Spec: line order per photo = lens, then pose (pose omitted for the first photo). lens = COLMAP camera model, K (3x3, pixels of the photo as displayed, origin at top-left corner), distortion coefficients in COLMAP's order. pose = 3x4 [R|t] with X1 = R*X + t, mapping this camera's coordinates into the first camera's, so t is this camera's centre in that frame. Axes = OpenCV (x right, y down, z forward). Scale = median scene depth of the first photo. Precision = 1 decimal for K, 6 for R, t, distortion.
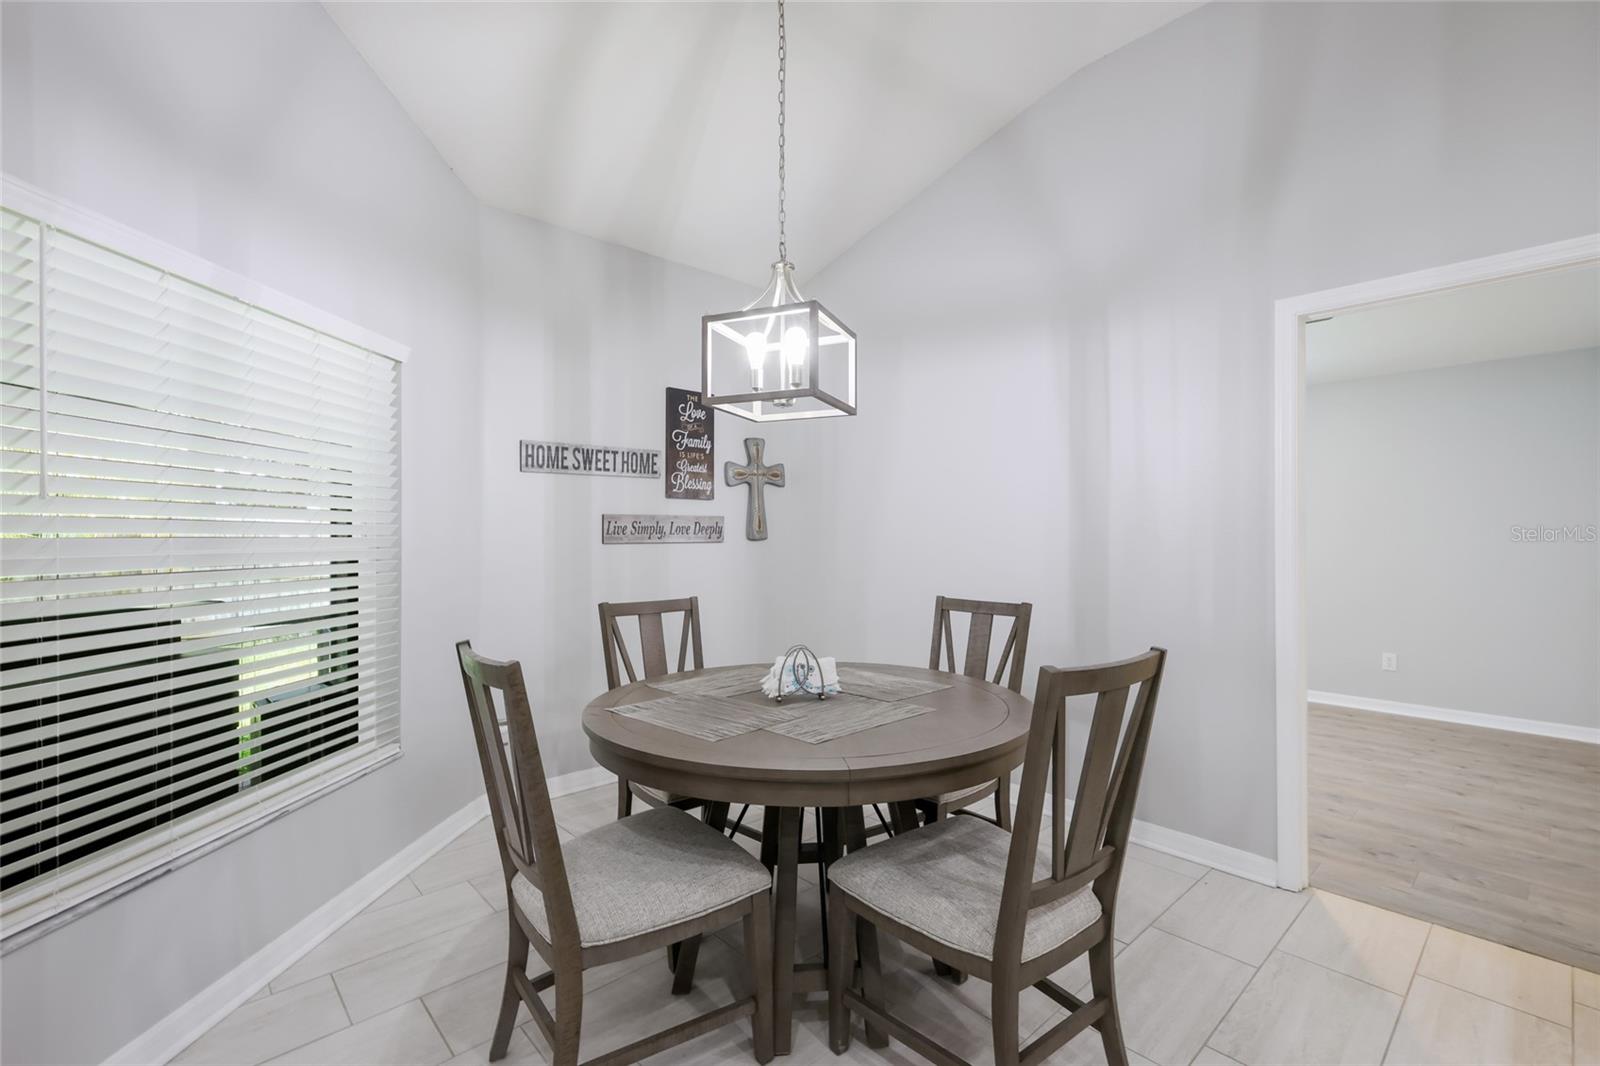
lens RADIAL K [[696.4, 0, 797.1], [0, 696.4, 533.9], [0, 0, 1]] dist [0.002562, 0.000336]
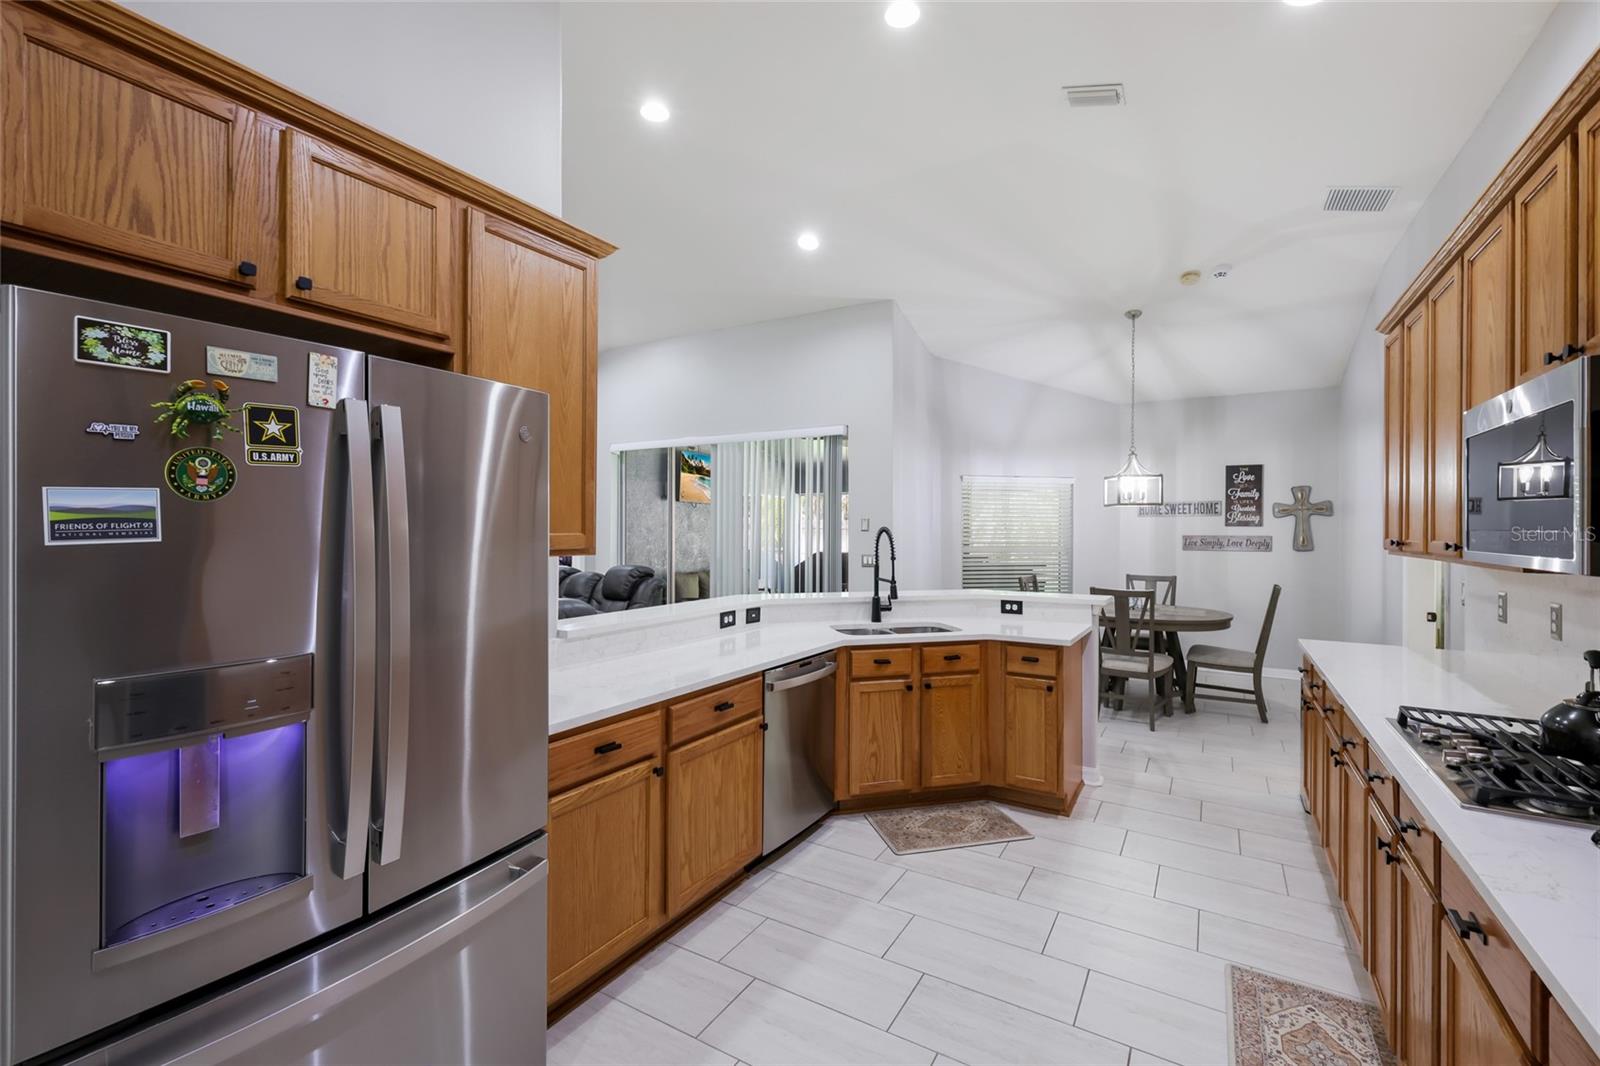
lens RADIAL K [[696.4, 0, 787.9], [0, 696.4, 523.6], [0, 0, 1]] dist [0.002562, 0.000336]
pose [[0.294975, 0.003115, -0.955500, 1.275963], [-0.002522, 0.999994, 0.002482, -0.061908], [0.955502, 0.001678, 0.294981, -0.670343]]
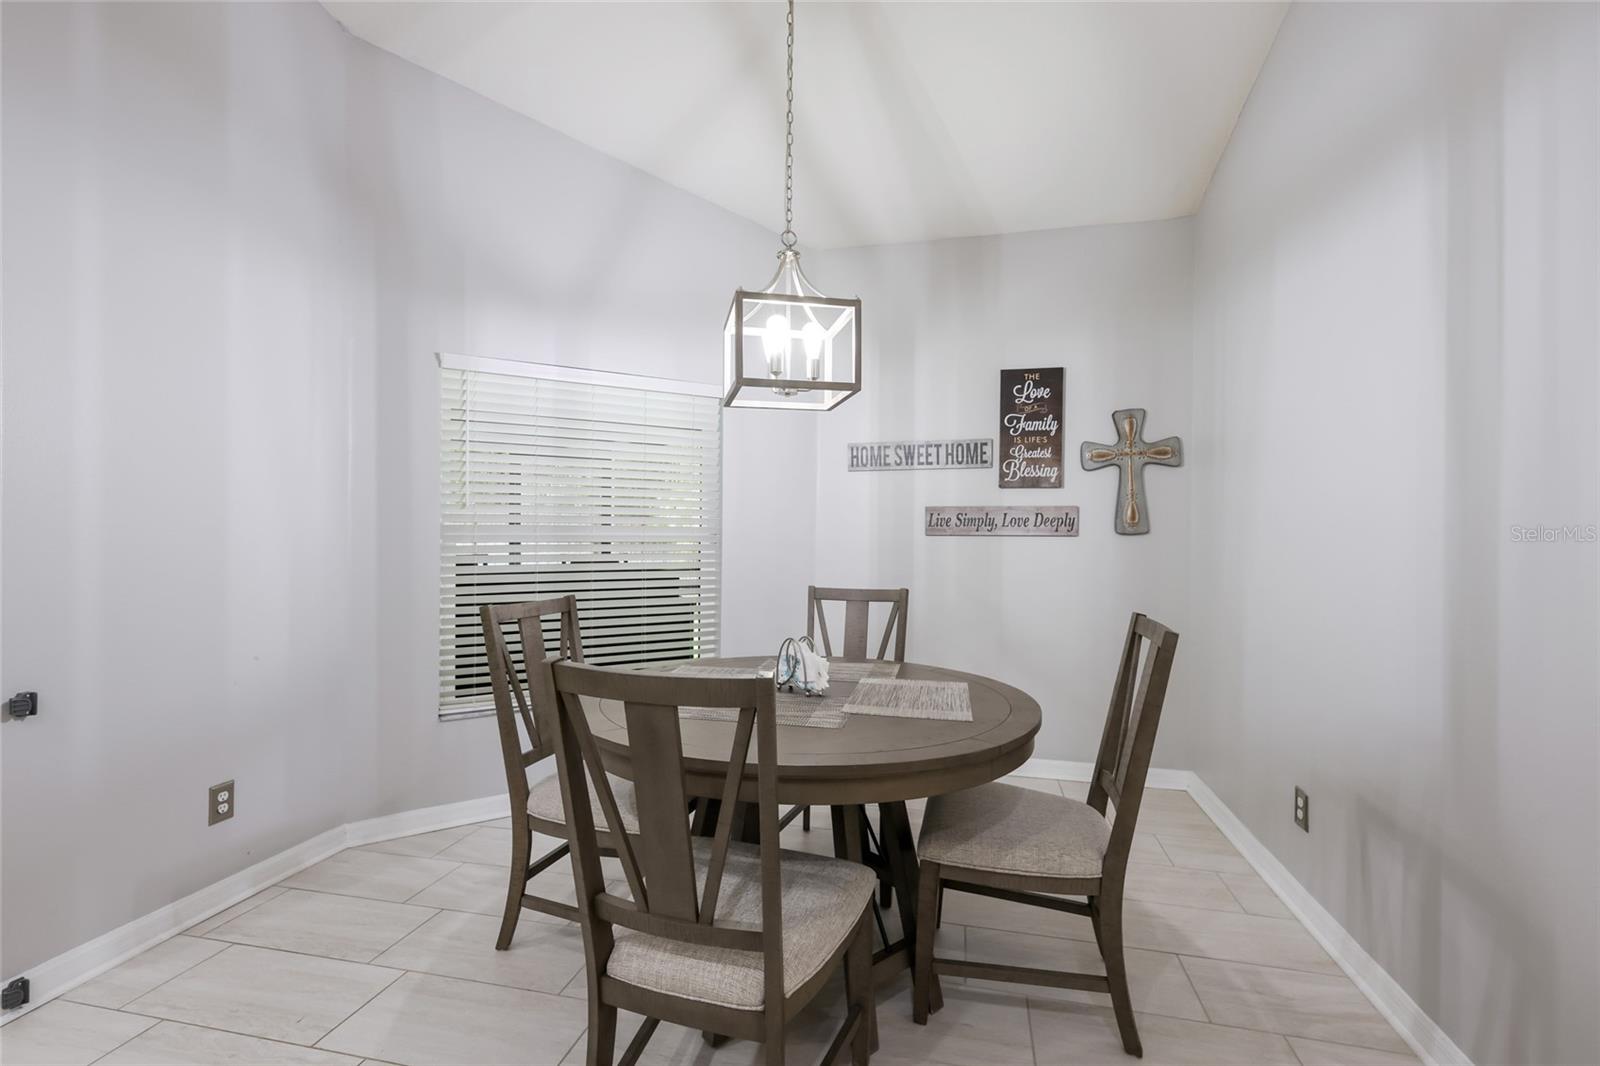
lens RADIAL K [[696.4, 0, 795.7], [0, 696.4, 535.8], [0, 0, 1]] dist [0.002562, 0.000336]
pose [[0.571042, 0.012299, -0.820829, 0.446030], [-0.005574, 0.999923, 0.011105, 0.004352], [0.820902, -0.001767, 0.571066, 0.243347]]
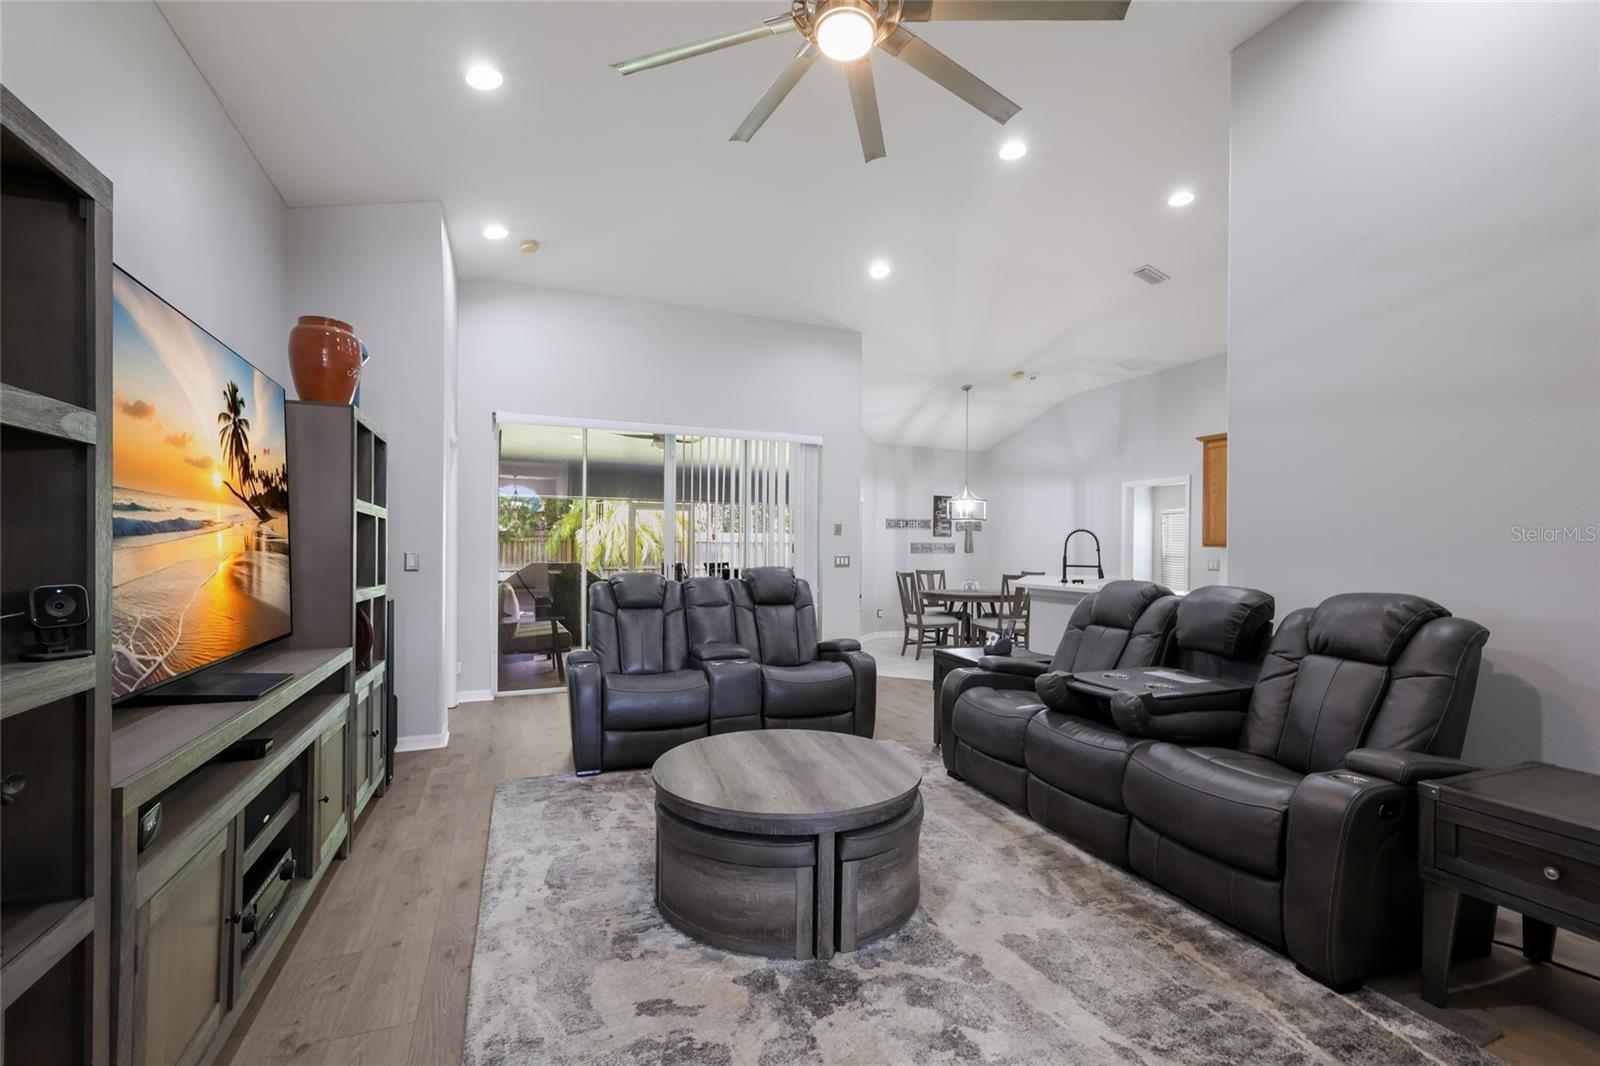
lens RADIAL K [[696.4, 0, 827.7], [0, 696.4, 532.5], [0, 0, 1]] dist [0.002562, 0.000336]
pose [[0.951728, 0.008049, -0.306838, 0.259034], [-0.014706, 0.999704, -0.019388, -0.009301], [0.306591, 0.022964, 0.951564, -1.753958]]
